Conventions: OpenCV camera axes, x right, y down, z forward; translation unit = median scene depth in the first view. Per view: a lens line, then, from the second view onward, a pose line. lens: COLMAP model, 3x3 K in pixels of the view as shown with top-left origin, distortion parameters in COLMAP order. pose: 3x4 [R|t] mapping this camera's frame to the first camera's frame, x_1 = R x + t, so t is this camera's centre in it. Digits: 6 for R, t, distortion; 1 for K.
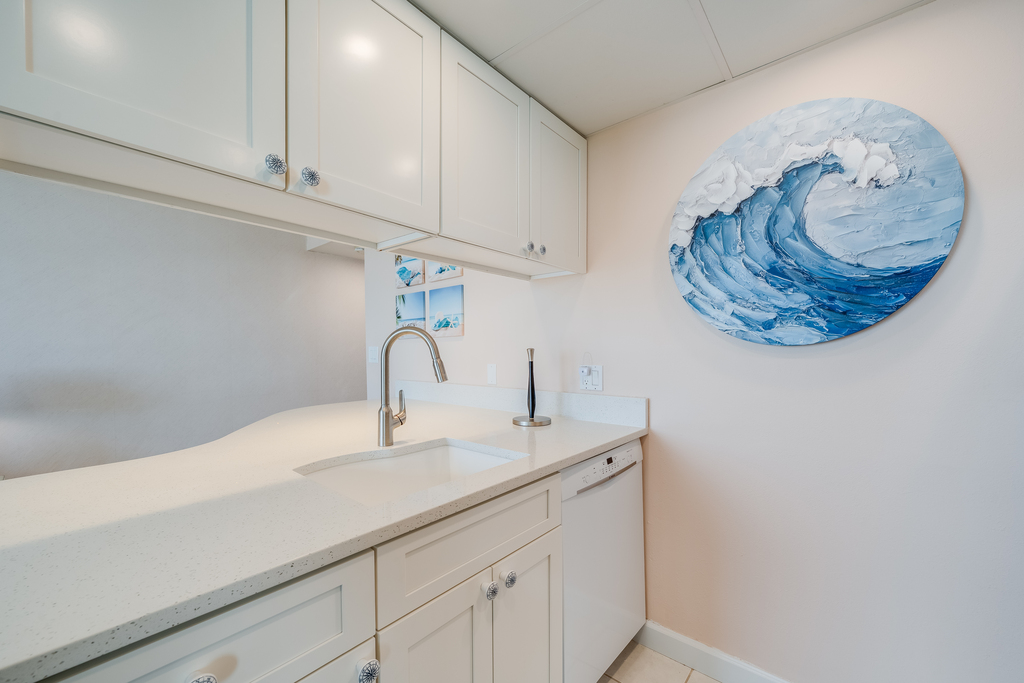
lens RADIAL K [[400.8, 0, 510.0], [0, 400.8, 355.0], [0, 0, 1]] dist [-0.001570, -0.000168]
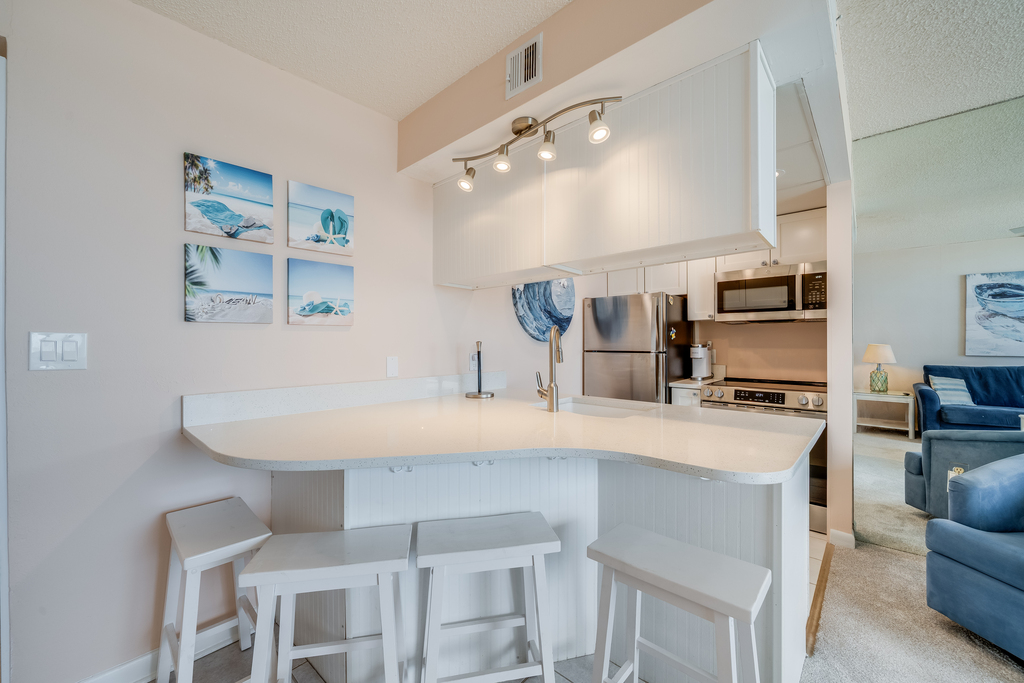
lens RADIAL K [[394.1, 0, 510.0], [0, 394.1, 342.8], [0, 0, 1]] dist [-0.001451, 0.000106]
pose [[0.035250, 0.007037, 0.999354, -1.707314], [0.013888, 0.999875, -0.007530, -0.000095], [-0.999282, 0.014144, 0.035148, 1.127689]]
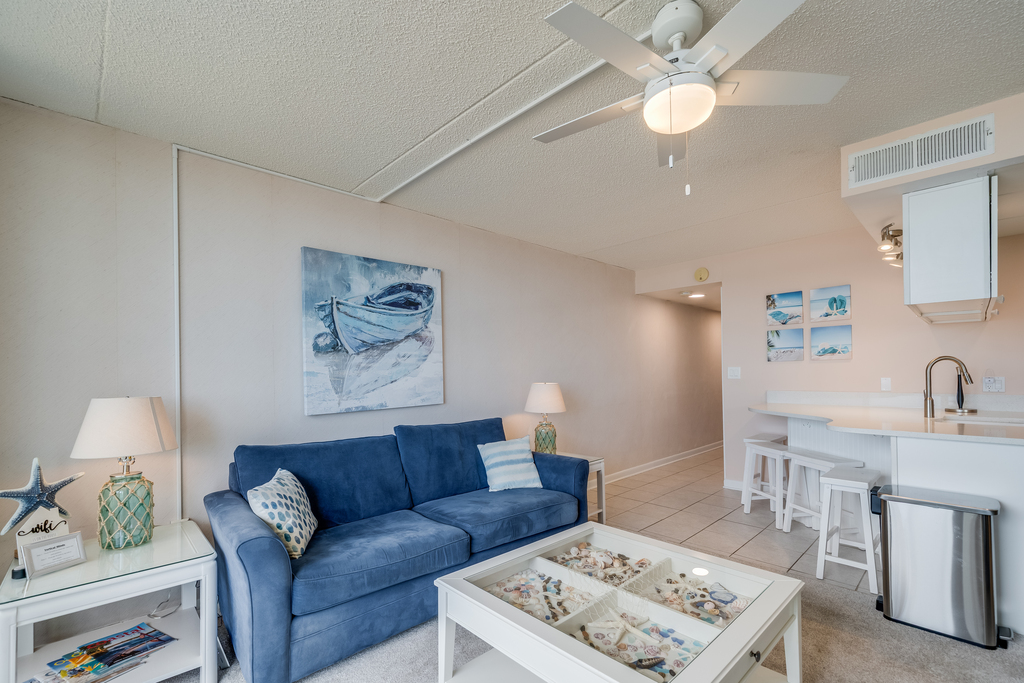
lens RADIAL K [[451.9, 0, 511.4], [0, 451.9, 368.8], [0, 0, 1]] dist [-0.001116, -0.000164]
pose [[0.995667, -0.008292, -0.092617, -2.183229], [0.006810, 0.999844, -0.016300, 0.012259], [0.092738, 0.015598, 0.995568, -1.405360]]
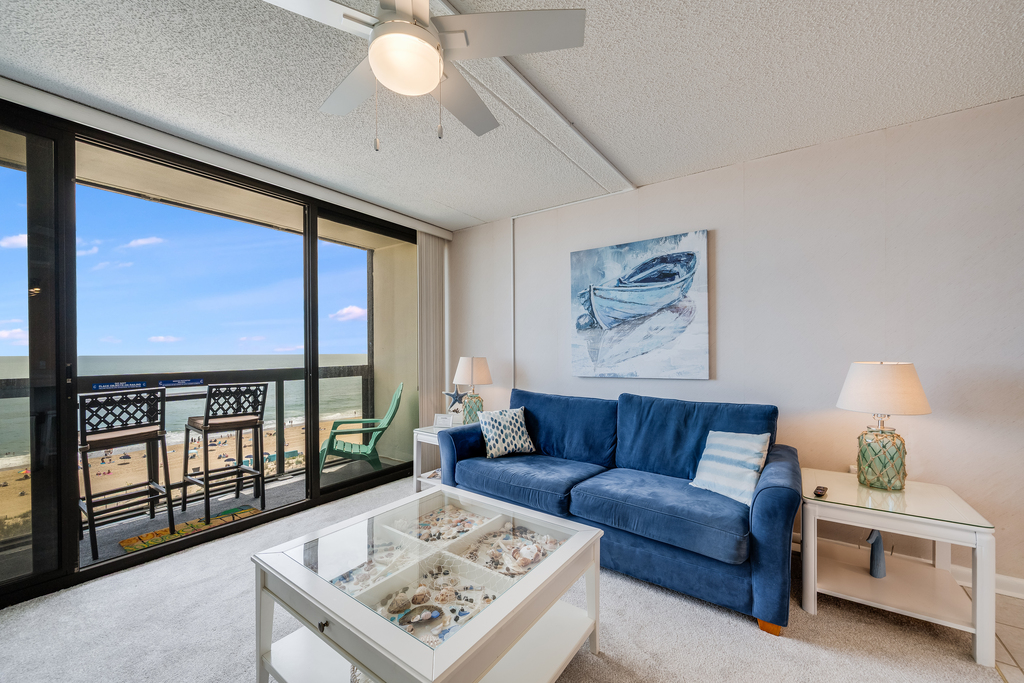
lens RADIAL K [[400.8, 0, 510.0], [0, 400.8, 355.0], [0, 0, 1]] dist [-0.001570, -0.000168]
pose [[0.088503, 0.018494, -0.995904, -0.861190], [-0.005397, 0.999822, 0.018087, 0.008811], [0.996061, 0.003774, 0.088588, -0.050981]]
